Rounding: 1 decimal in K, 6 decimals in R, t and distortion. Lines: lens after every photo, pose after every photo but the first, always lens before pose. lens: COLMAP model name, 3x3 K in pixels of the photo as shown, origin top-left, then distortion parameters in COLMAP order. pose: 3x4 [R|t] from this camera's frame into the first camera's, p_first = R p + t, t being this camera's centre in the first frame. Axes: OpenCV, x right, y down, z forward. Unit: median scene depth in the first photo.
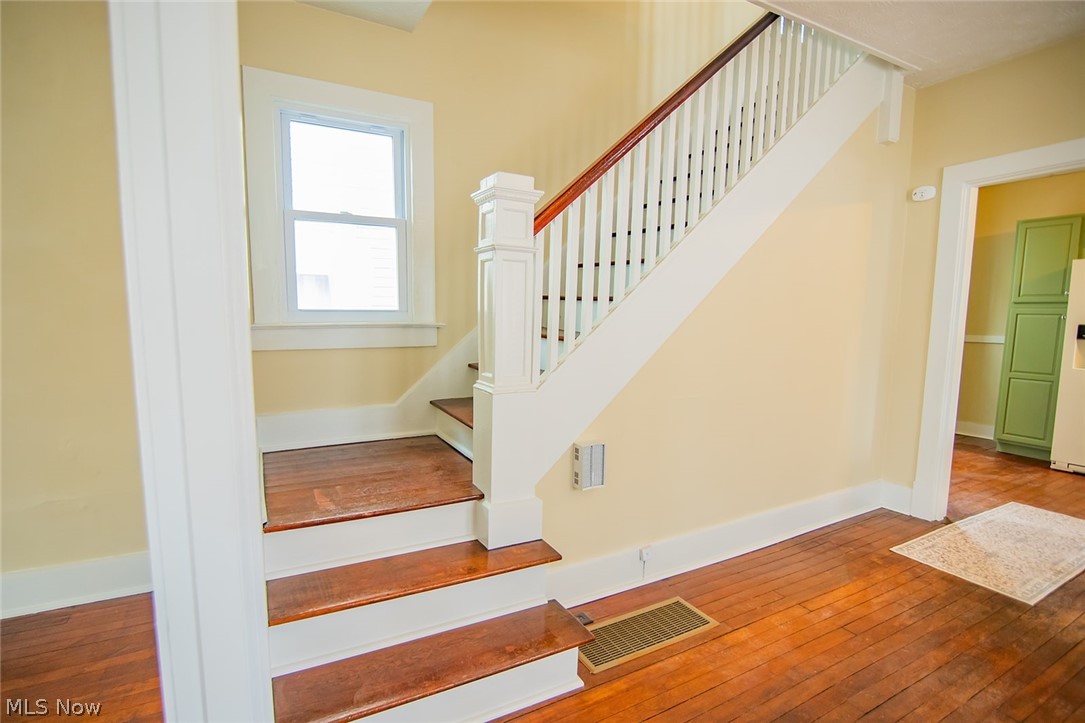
lens RADIAL K [[501.9, 0, 509.3], [0, 501.9, 376.5], [0, 0, 1]] dist [-0.024713, 0.002993]
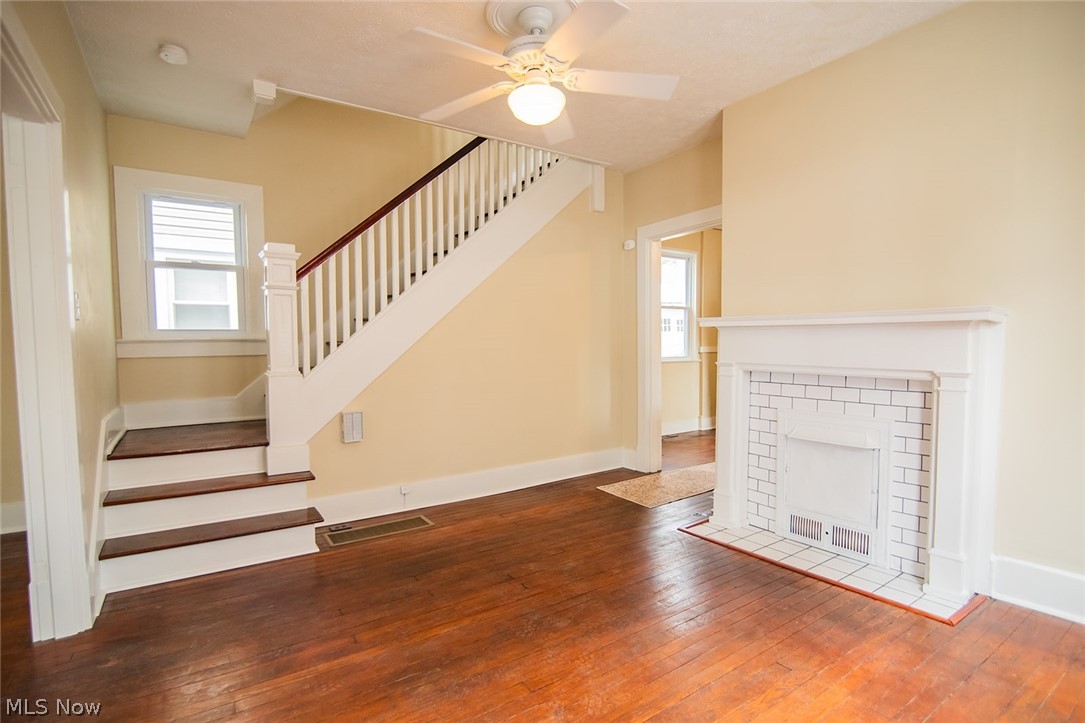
lens RADIAL K [[522.5, 0, 538.9], [0, 522.5, 368.3], [0, 0, 1]] dist [-0.010012, 0.000901]
pose [[0.992353, -0.022673, 0.121335, 0.458034], [0.031021, 0.997246, -0.067360, 0.106122], [-0.119474, 0.070609, 0.990323, -0.568799]]
